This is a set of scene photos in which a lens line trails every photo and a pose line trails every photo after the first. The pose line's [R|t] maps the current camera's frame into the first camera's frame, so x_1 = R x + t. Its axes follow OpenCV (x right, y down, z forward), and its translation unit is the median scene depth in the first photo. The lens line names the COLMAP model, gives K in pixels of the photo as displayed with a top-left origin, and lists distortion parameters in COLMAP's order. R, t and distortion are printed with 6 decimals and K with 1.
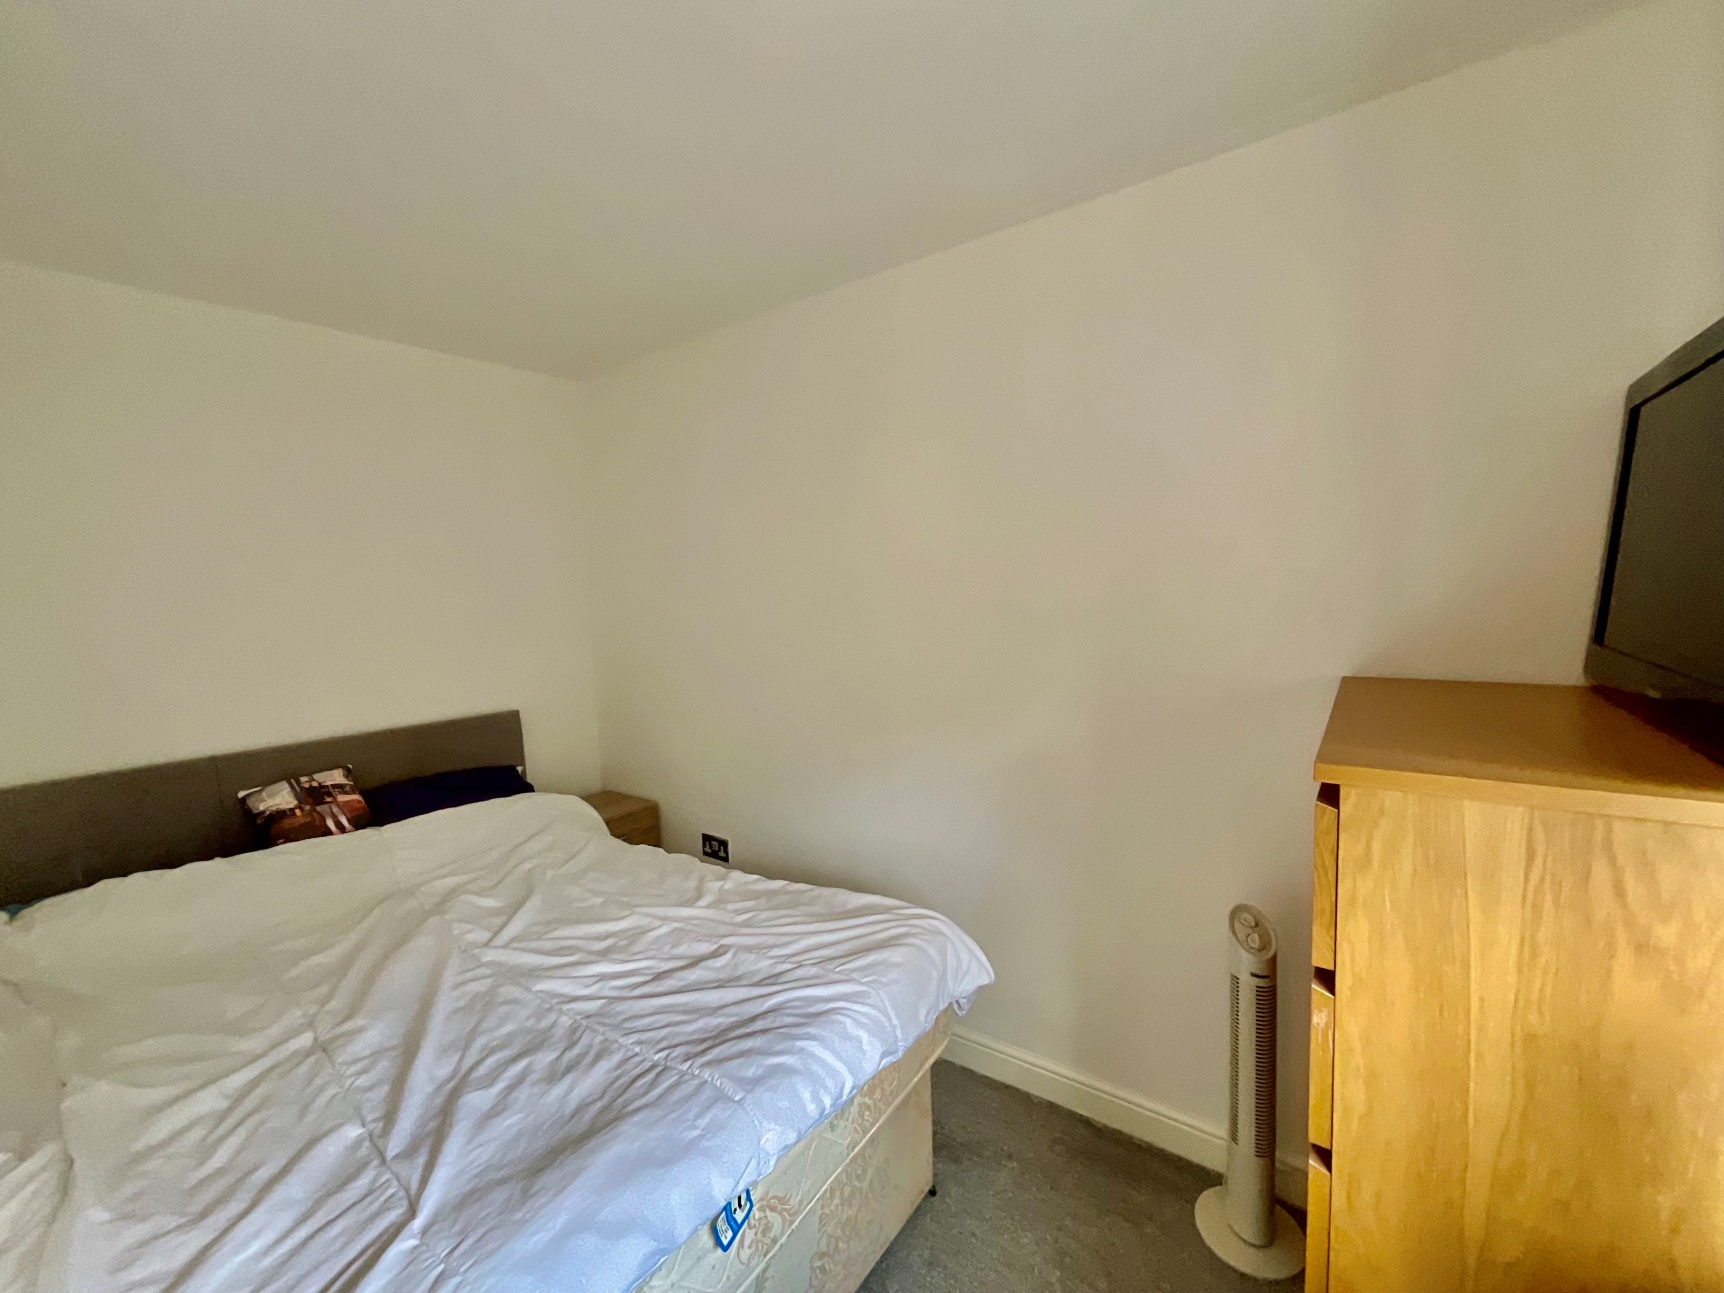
lens RADIAL K [[696.1, 0, 861.3], [0, 696.1, 650.6], [0, 0, 1]] dist [-0.001221, -0.000769]
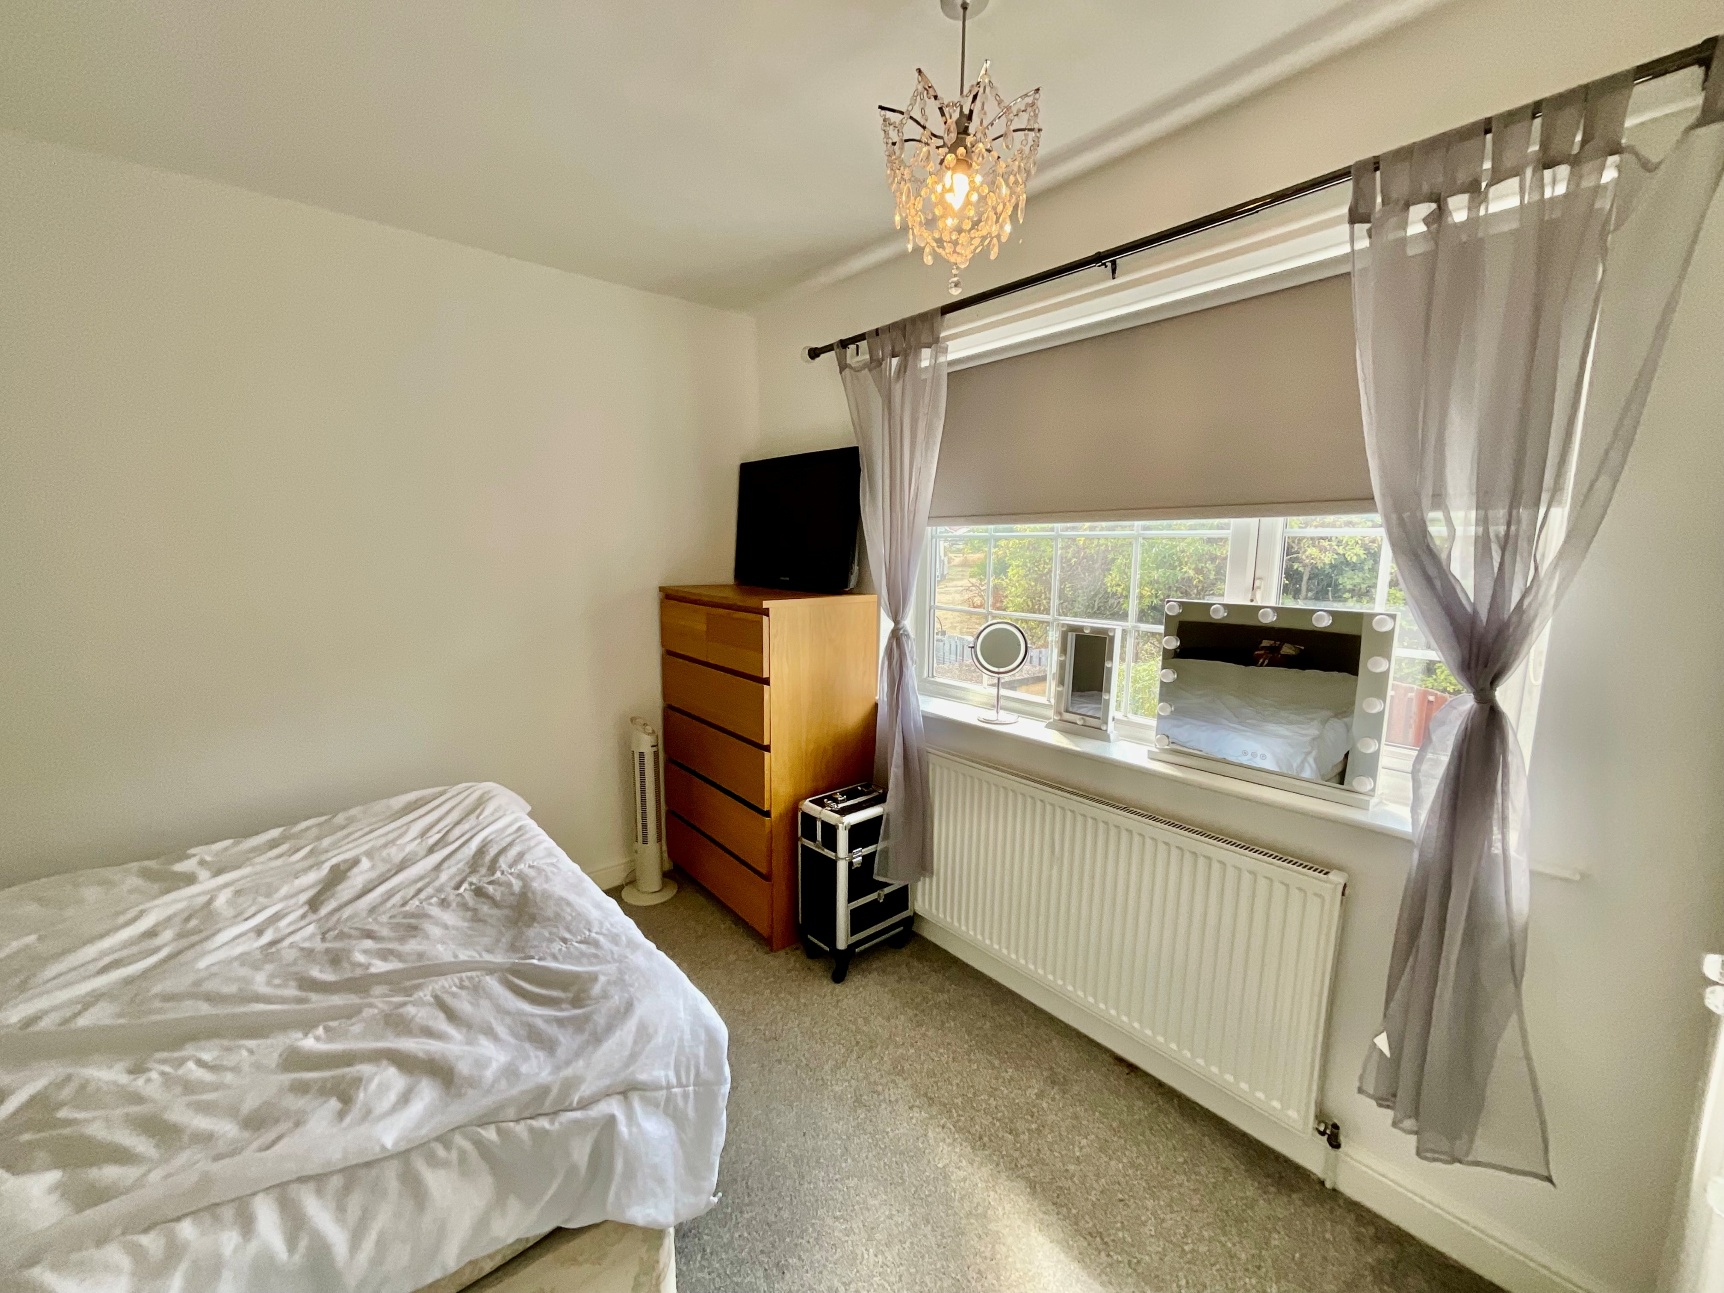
lens RADIAL K [[696.1, 0, 861.3], [0, 696.1, 650.6], [0, 0, 1]] dist [-0.001221, -0.000769]
pose [[0.246164, -0.108782, 0.963104, -1.271819], [0.064960, 0.993299, 0.095589, 0.081809], [-0.967049, 0.039032, 0.251581, -0.028680]]
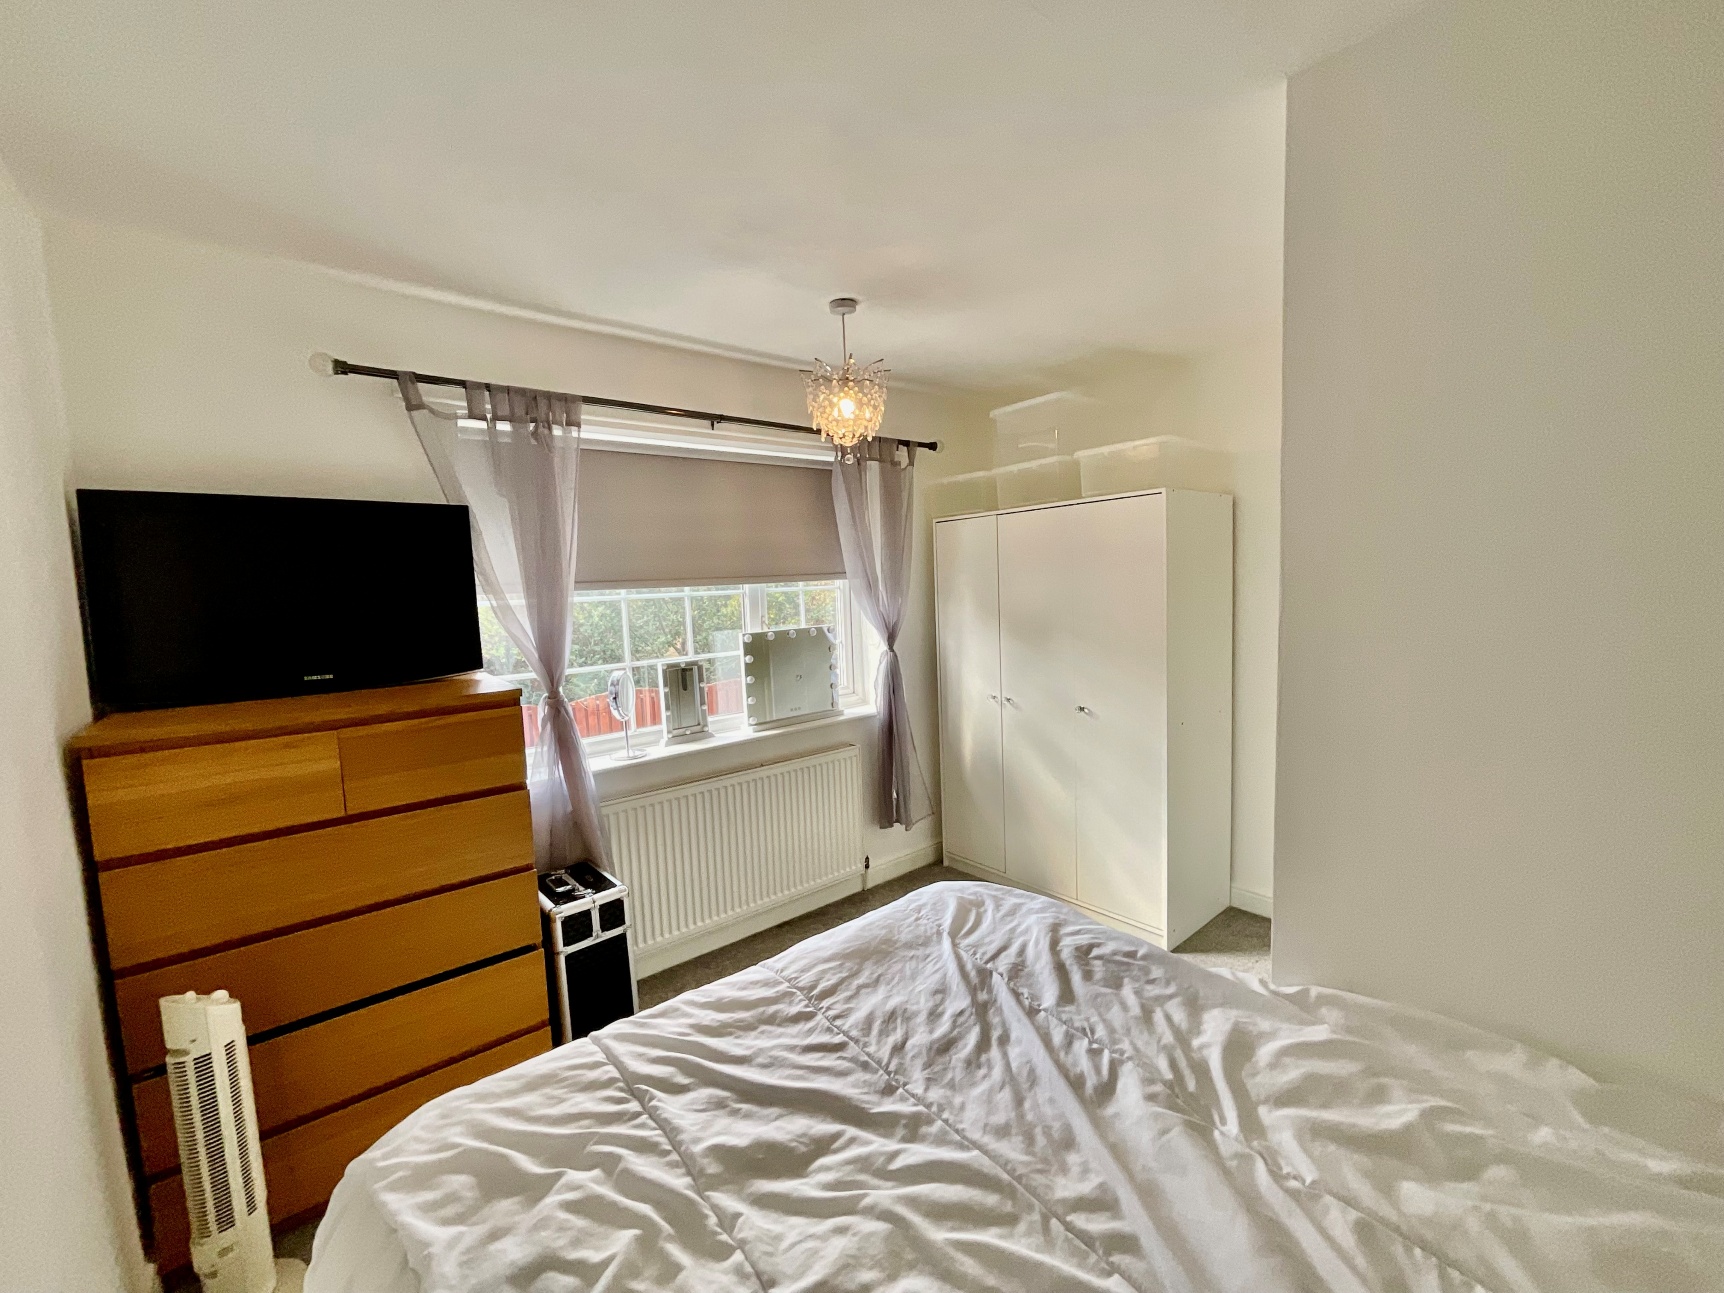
lens RADIAL K [[696.1, 0, 861.3], [0, 696.1, 650.6], [0, 0, 1]] dist [-0.001221, -0.000769]
pose [[-0.965860, 0.036528, 0.256477, -0.669818], [0.083751, 0.980875, 0.175697, -0.176196], [-0.245154, 0.191178, -0.950447, 1.928428]]
